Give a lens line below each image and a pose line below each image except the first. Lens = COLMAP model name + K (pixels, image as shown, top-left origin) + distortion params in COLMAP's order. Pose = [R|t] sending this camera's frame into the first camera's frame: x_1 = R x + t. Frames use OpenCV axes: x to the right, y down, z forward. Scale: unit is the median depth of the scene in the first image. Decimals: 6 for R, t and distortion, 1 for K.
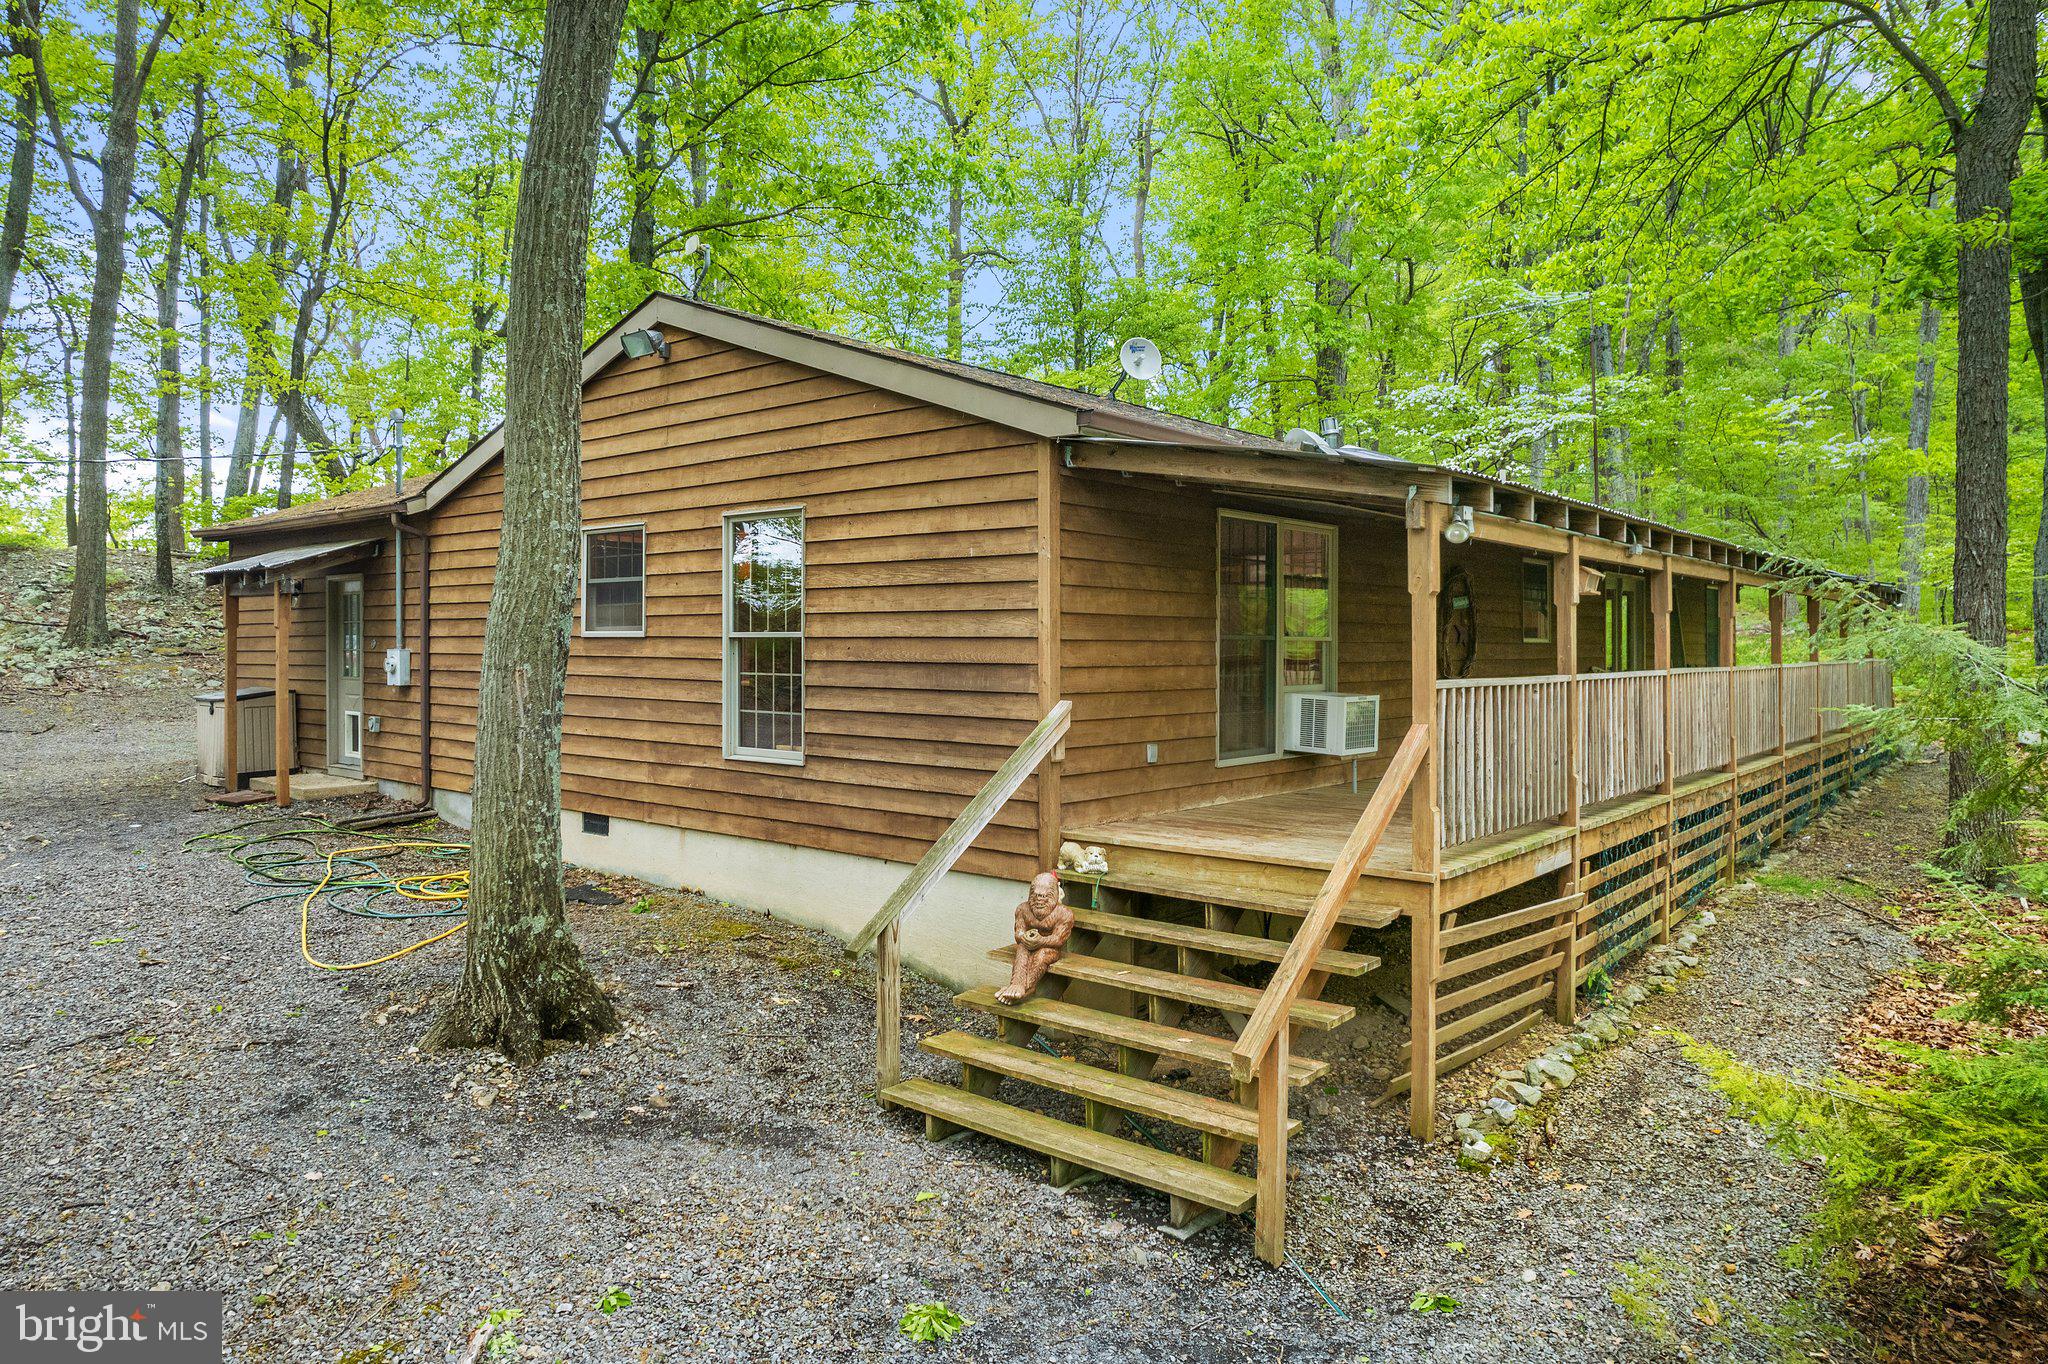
lens RADIAL K [[1315.2, 0, 1012.6], [0, 1315.2, 647.2], [0, 0, 1]] dist [-0.043476, 0.001882]
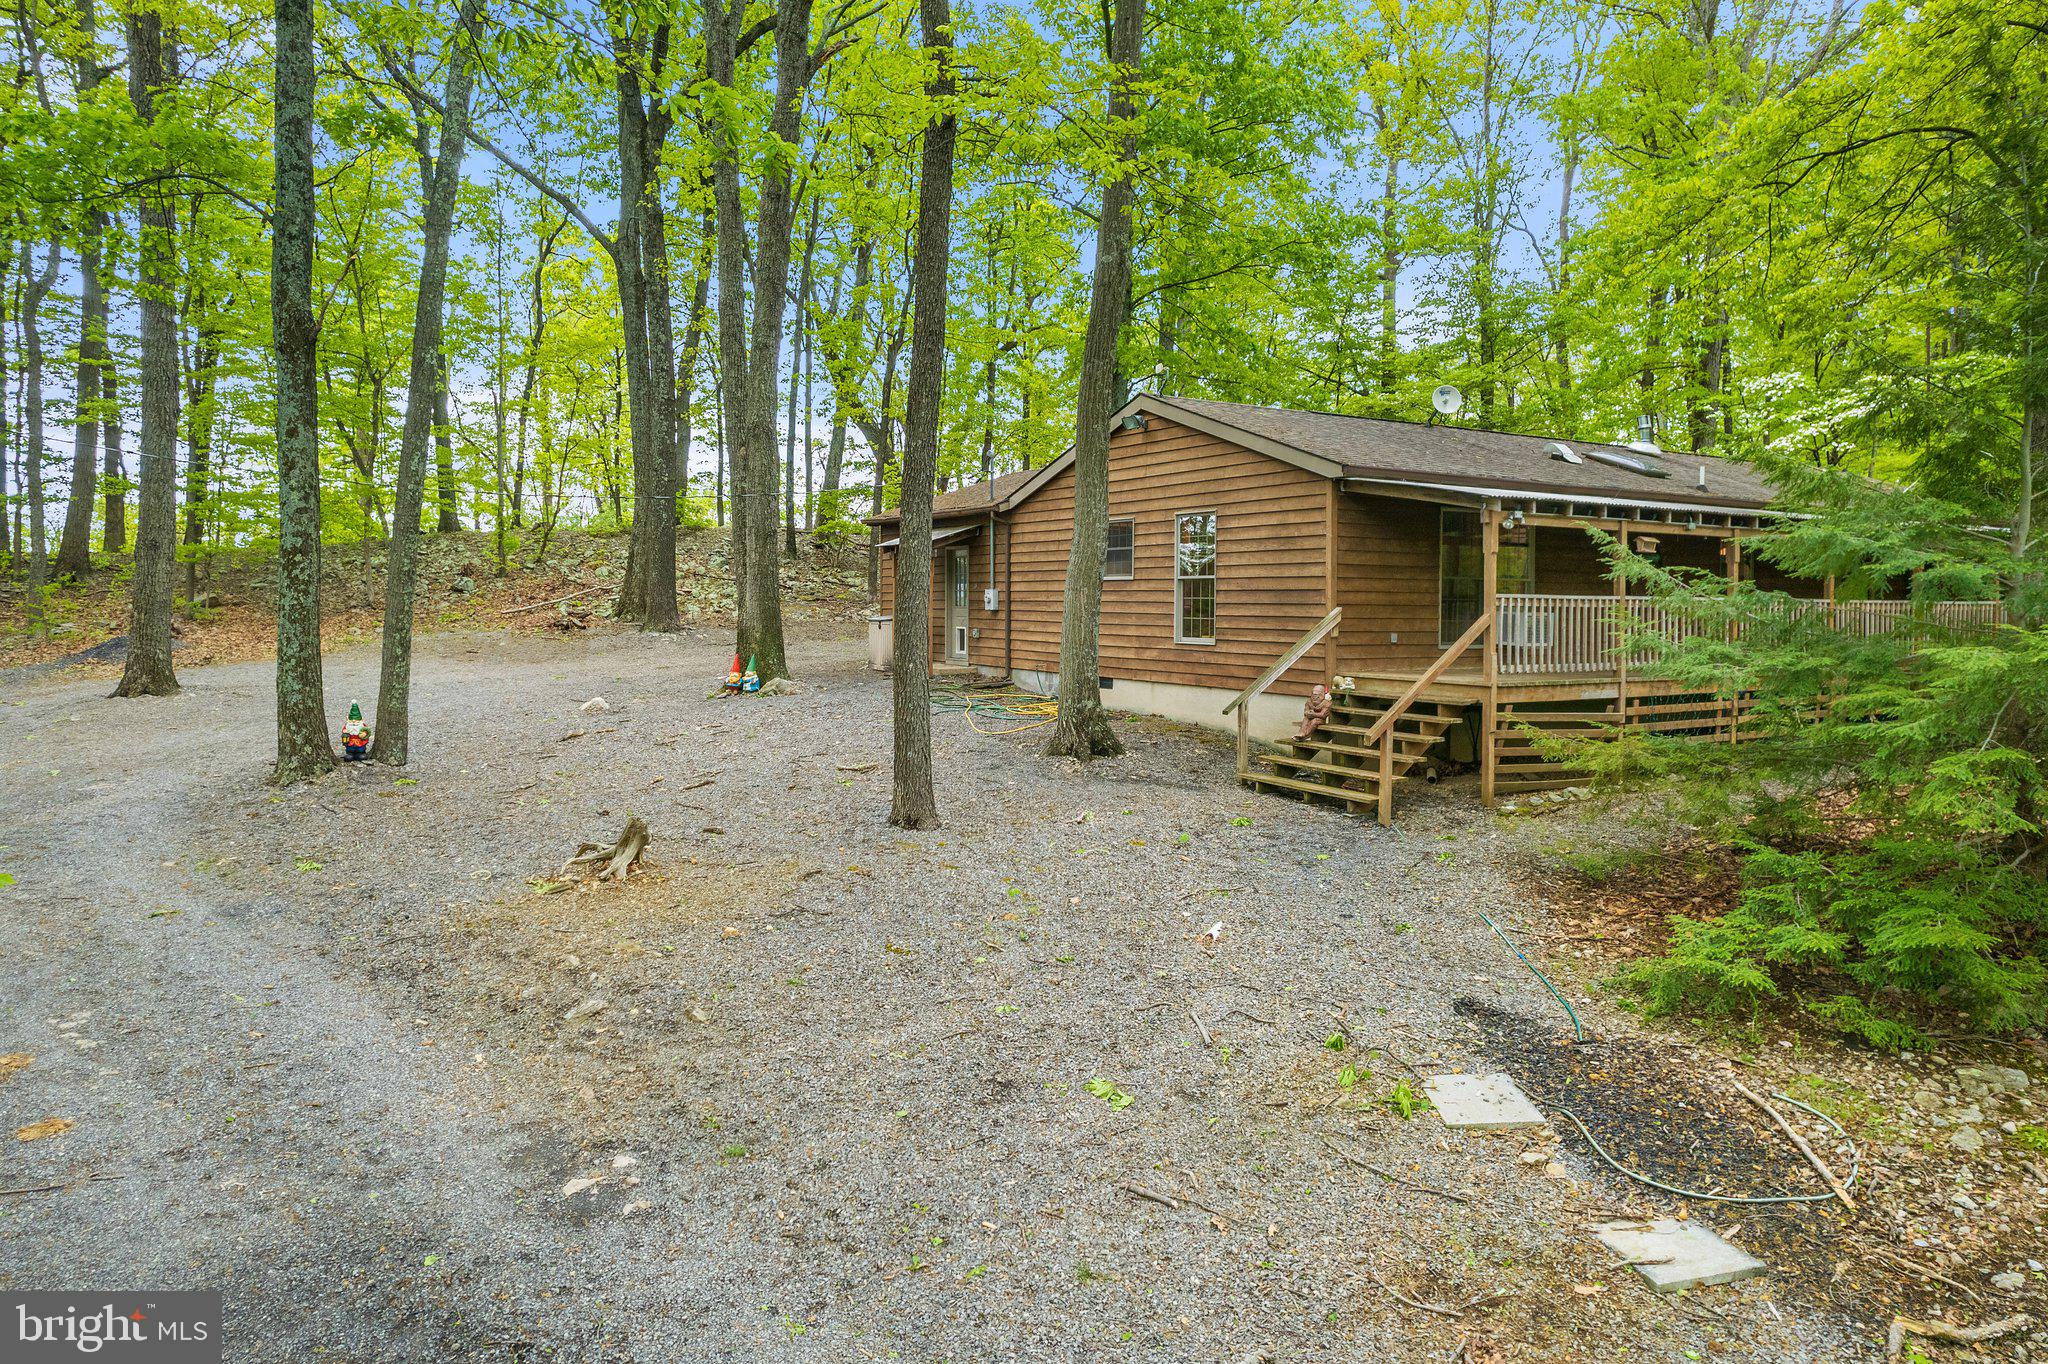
lens RADIAL K [[1315.2, 0, 1012.6], [0, 1315.2, 647.2], [0, 0, 1]] dist [-0.043476, 0.001882]
pose [[0.939494, 0.014910, -0.342241, 0.212077], [-0.004986, 0.999542, 0.029859, 0.036035], [0.342529, -0.026346, 0.939138, -0.870923]]
